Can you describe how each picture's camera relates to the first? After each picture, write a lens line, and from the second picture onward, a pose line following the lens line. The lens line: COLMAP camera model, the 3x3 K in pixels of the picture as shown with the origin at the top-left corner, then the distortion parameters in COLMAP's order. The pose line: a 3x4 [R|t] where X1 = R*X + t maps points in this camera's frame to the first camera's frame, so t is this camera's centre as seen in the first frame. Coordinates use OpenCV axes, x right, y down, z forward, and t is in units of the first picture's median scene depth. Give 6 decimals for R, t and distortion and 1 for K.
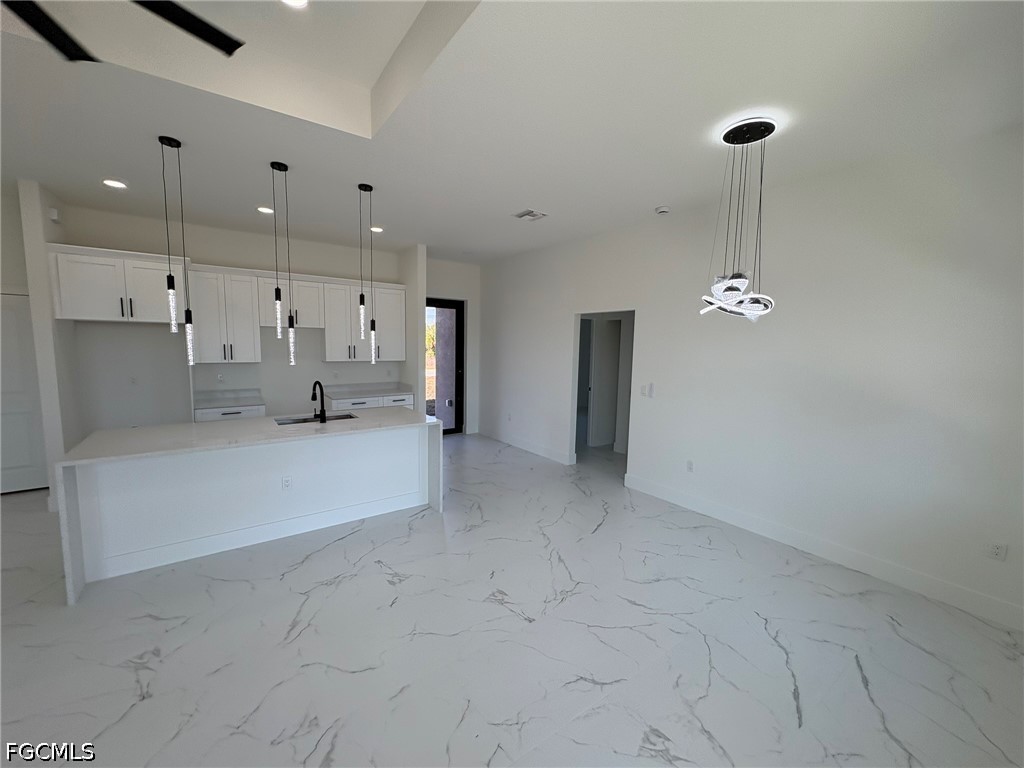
lens RADIAL K [[408.6, 0, 512.8], [0, 408.6, 385.1], [0, 0, 1]] dist [0.000338, -0.000170]
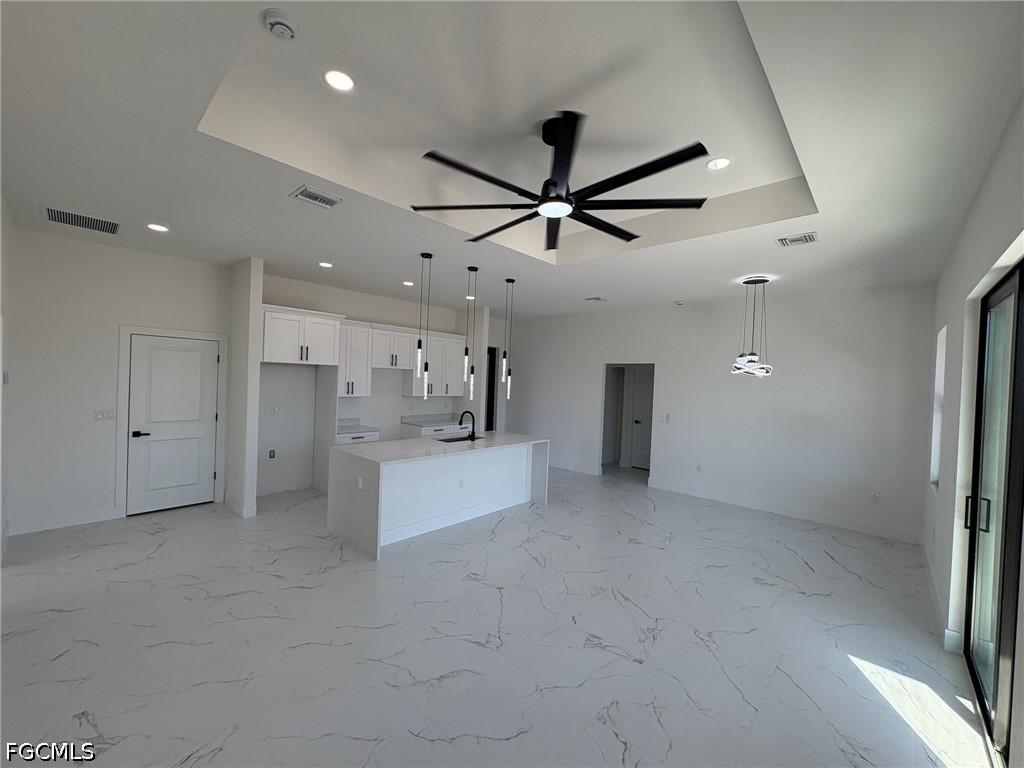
lens RADIAL K [[408.6, 0, 512.8], [0, 408.6, 385.1], [0, 0, 1]] dist [0.000338, -0.000170]
pose [[0.979302, 0.014833, 0.201861, -0.549836], [0.002216, 0.996466, -0.083972, 0.017643], [-0.202393, 0.082681, 0.975808, -0.361153]]
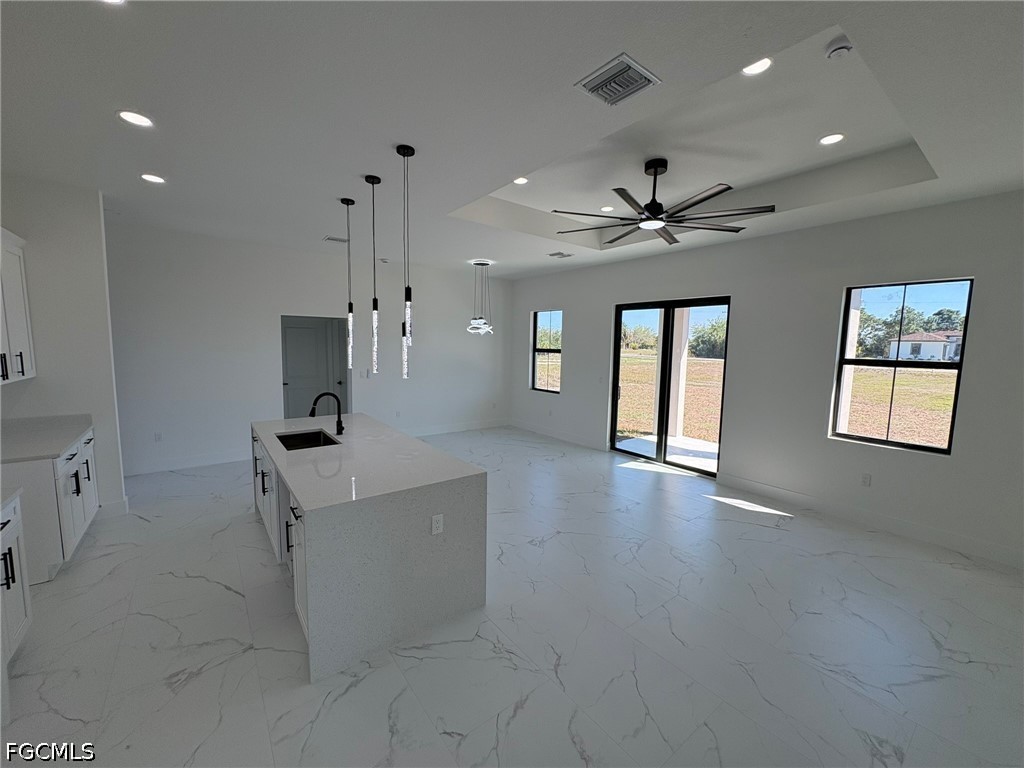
lens RADIAL K [[408.6, 0, 512.8], [0, 408.6, 385.1], [0, 0, 1]] dist [0.000338, -0.000170]
pose [[-0.026577, -0.123489, 0.991990, -1.253830], [0.084396, 0.988520, 0.125319, -0.094955], [-0.996078, 0.087051, -0.015849, 0.539107]]
